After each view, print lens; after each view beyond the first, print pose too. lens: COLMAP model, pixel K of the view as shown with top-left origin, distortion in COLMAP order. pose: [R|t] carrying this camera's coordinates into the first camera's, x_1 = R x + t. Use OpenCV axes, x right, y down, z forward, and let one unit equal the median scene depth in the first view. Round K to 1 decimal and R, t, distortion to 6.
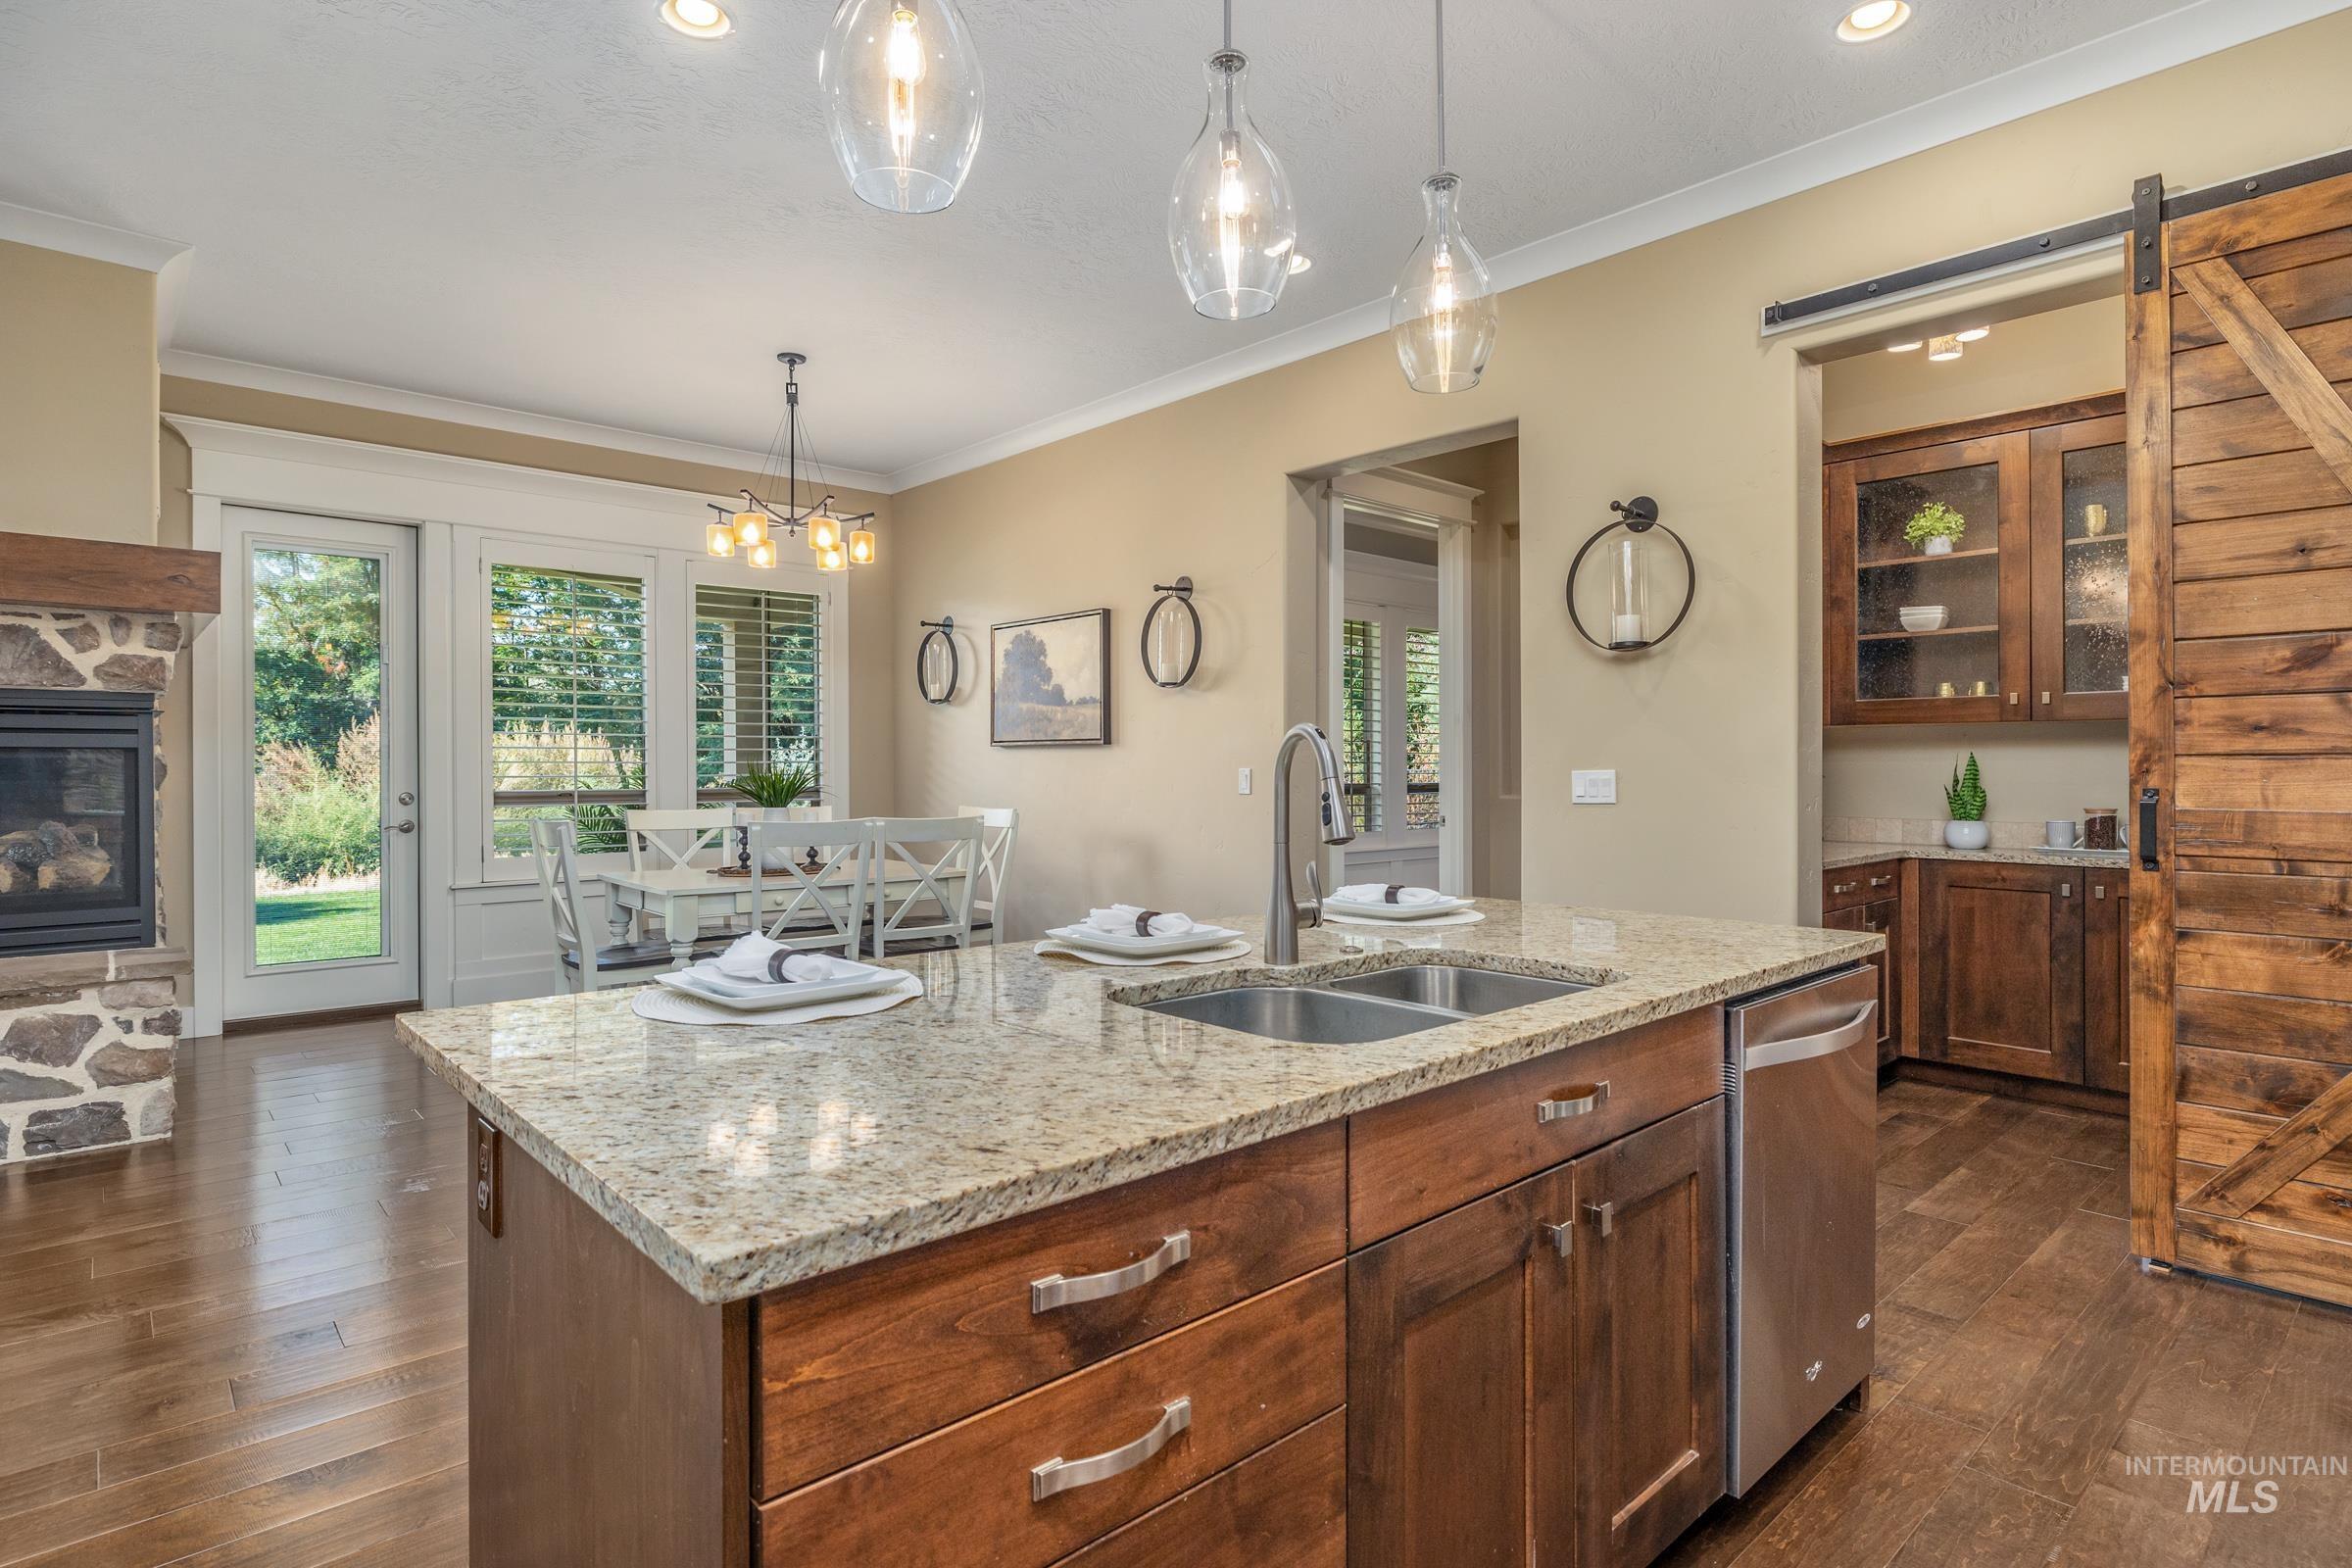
lens RADIAL K [[1205.9, 0, 1178.2], [0, 1205.9, 760.1], [0, 0, 1]] dist [-0.003442, 0.000666]
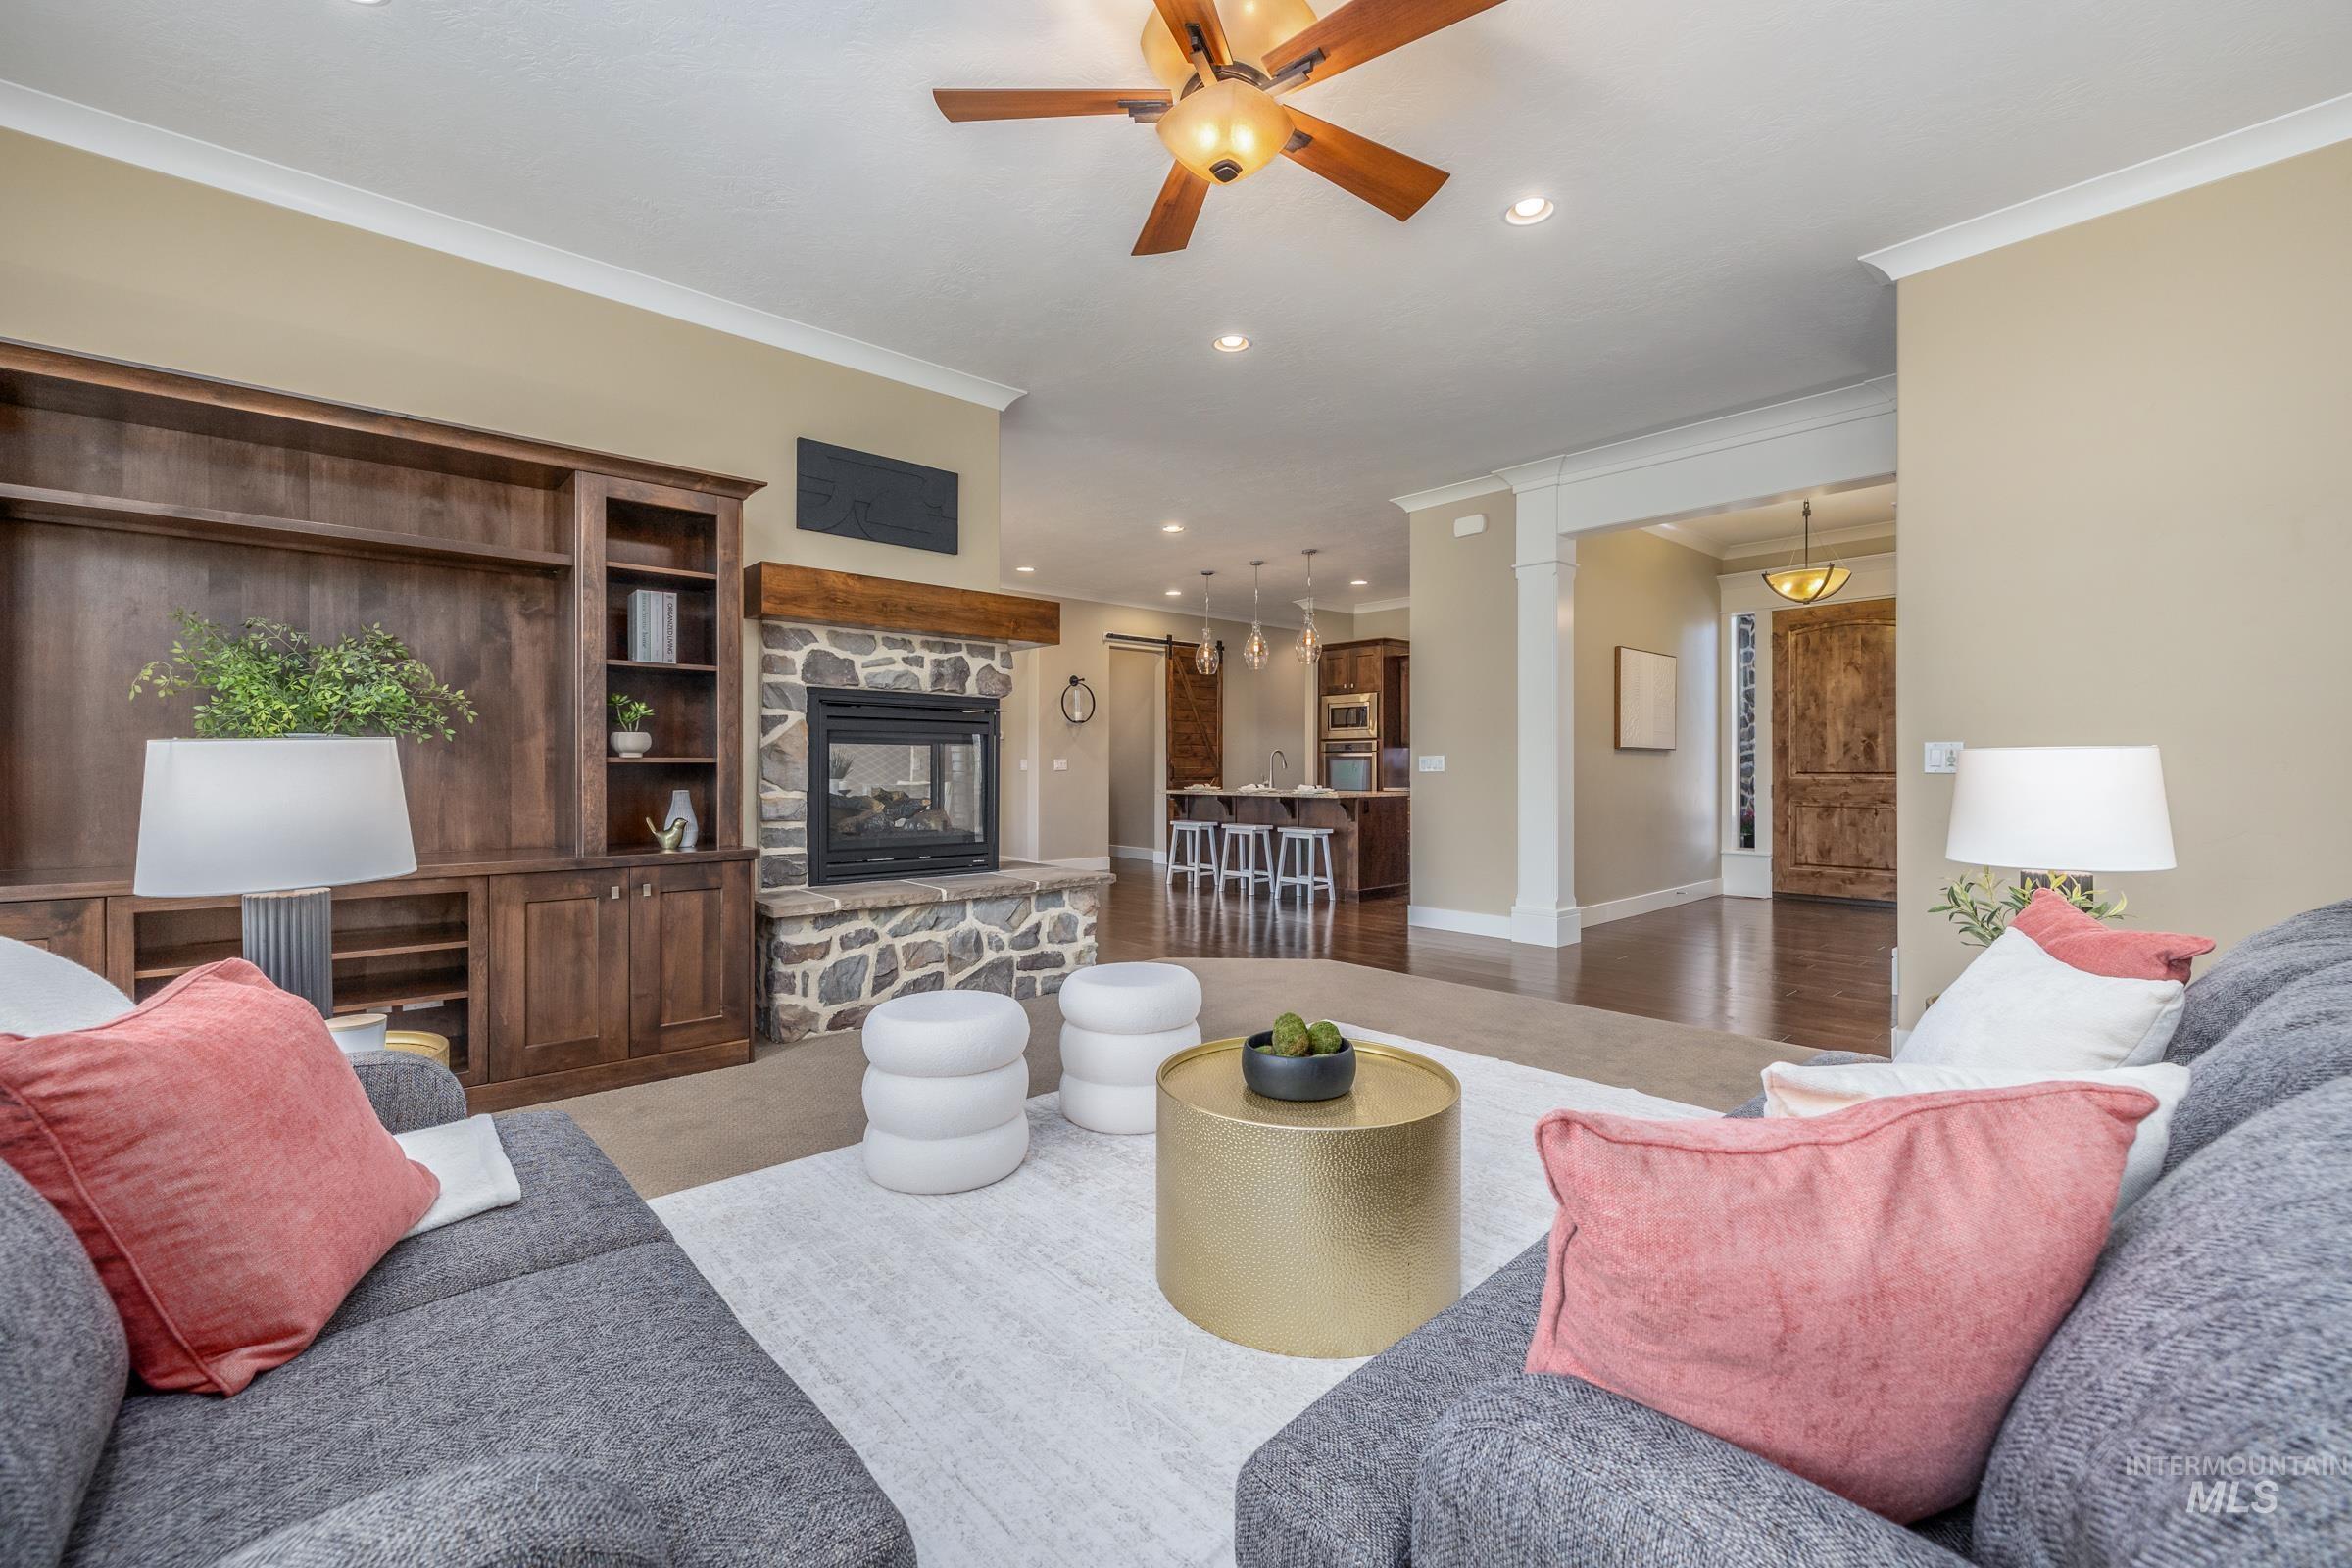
lens RADIAL K [[991.6, 0, 1179.4], [0, 991.6, 781.5], [0, 0, 1]] dist [0.002272, 0.000562]
pose [[-0.011116, -0.013621, 0.999845, -3.124050], [-0.002995, 0.999903, 0.013588, 0.040968], [-0.999934, -0.002844, -0.011155, 1.014598]]
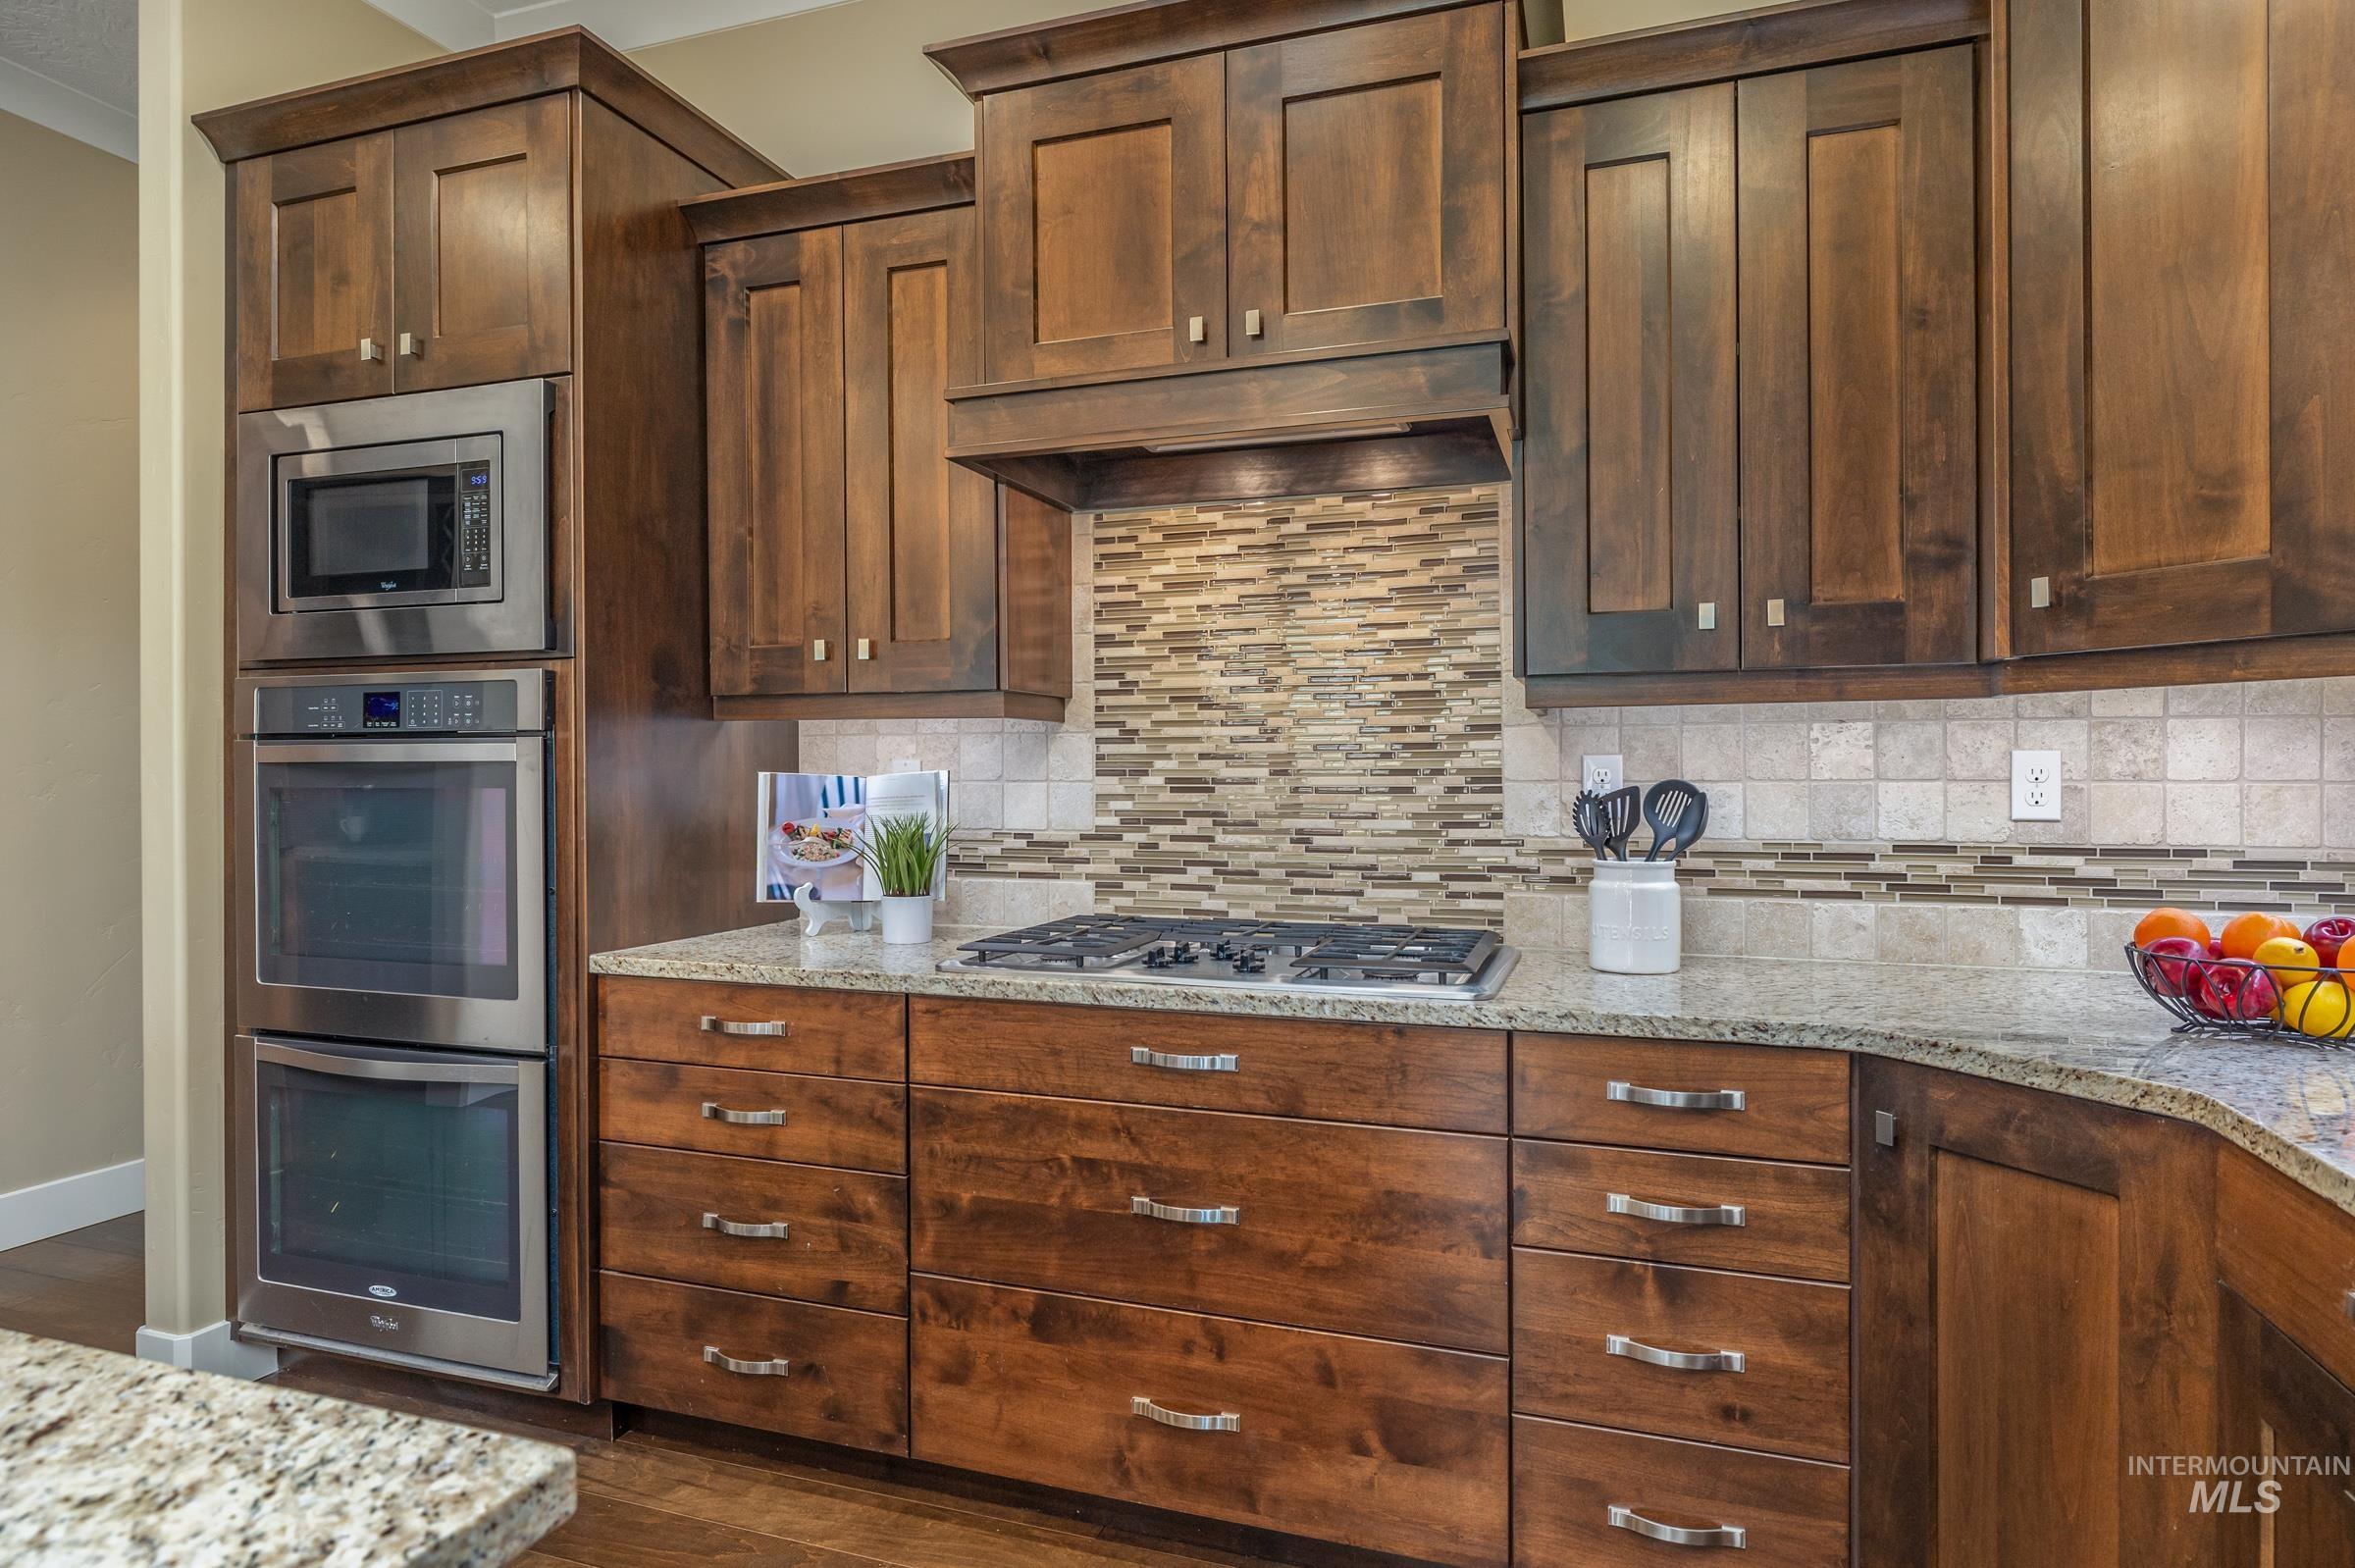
lens RADIAL K [[1312.9, 0, 1185.1], [0, 1312.9, 771.7], [0, 0, 1]] dist [-0.001268, -0.000143]
pose [[-0.485674, 0.002112, 0.874137, -0.345786], [-0.004621, 0.999977, -0.004984, 0.001095], [-0.874128, -0.006460, -0.485653, 0.289714]]
